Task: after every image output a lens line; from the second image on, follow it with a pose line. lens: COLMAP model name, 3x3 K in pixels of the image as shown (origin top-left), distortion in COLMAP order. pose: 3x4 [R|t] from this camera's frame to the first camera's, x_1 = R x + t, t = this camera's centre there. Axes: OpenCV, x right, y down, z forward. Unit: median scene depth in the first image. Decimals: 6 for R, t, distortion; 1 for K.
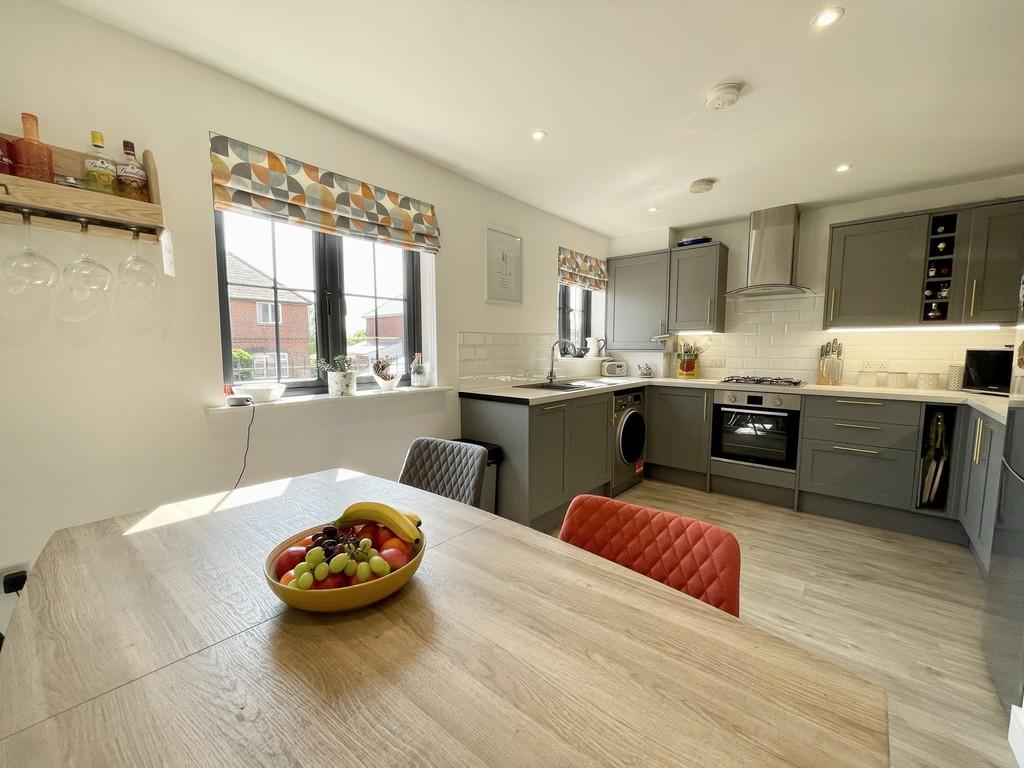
lens RADIAL K [[419.3, 0, 512.0], [0, 419.3, 386.6], [0, 0, 1]] dist [-0.001611, 0.000208]
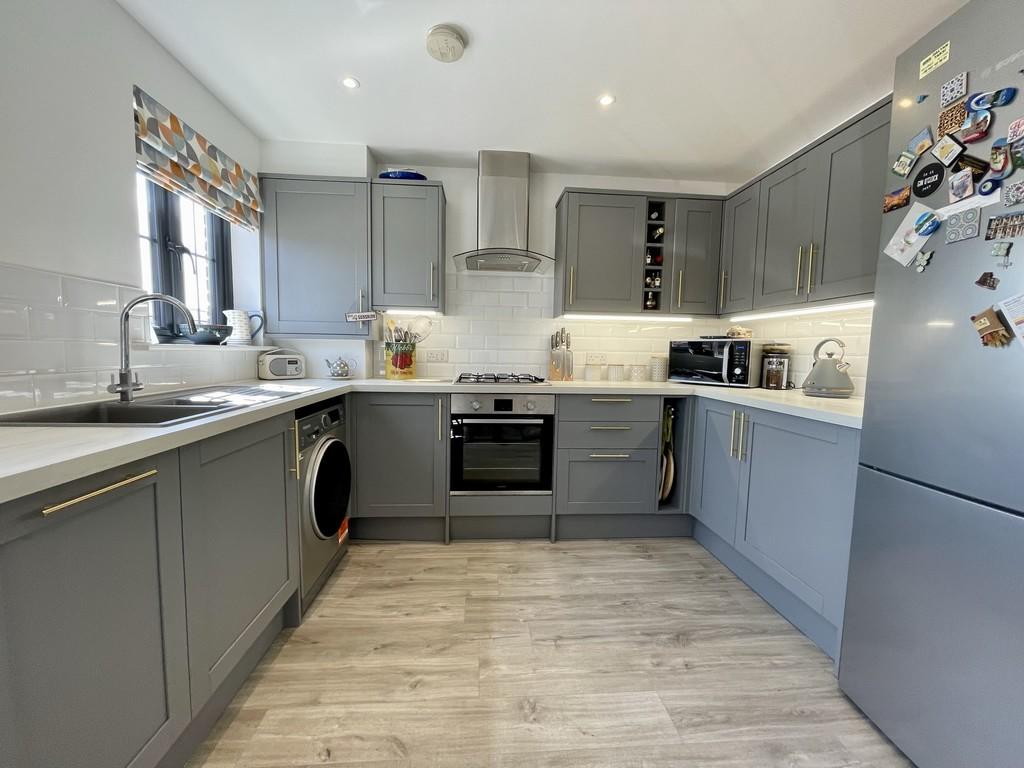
lens RADIAL K [[419.3, 0, 512.0], [0, 419.3, 386.6], [0, 0, 1]] dist [-0.001611, 0.000208]
pose [[0.718628, -0.047799, 0.693750, 0.080708], [0.048221, 0.998659, 0.018857, -0.012453], [-0.693721, 0.019902, 0.719969, 0.442454]]
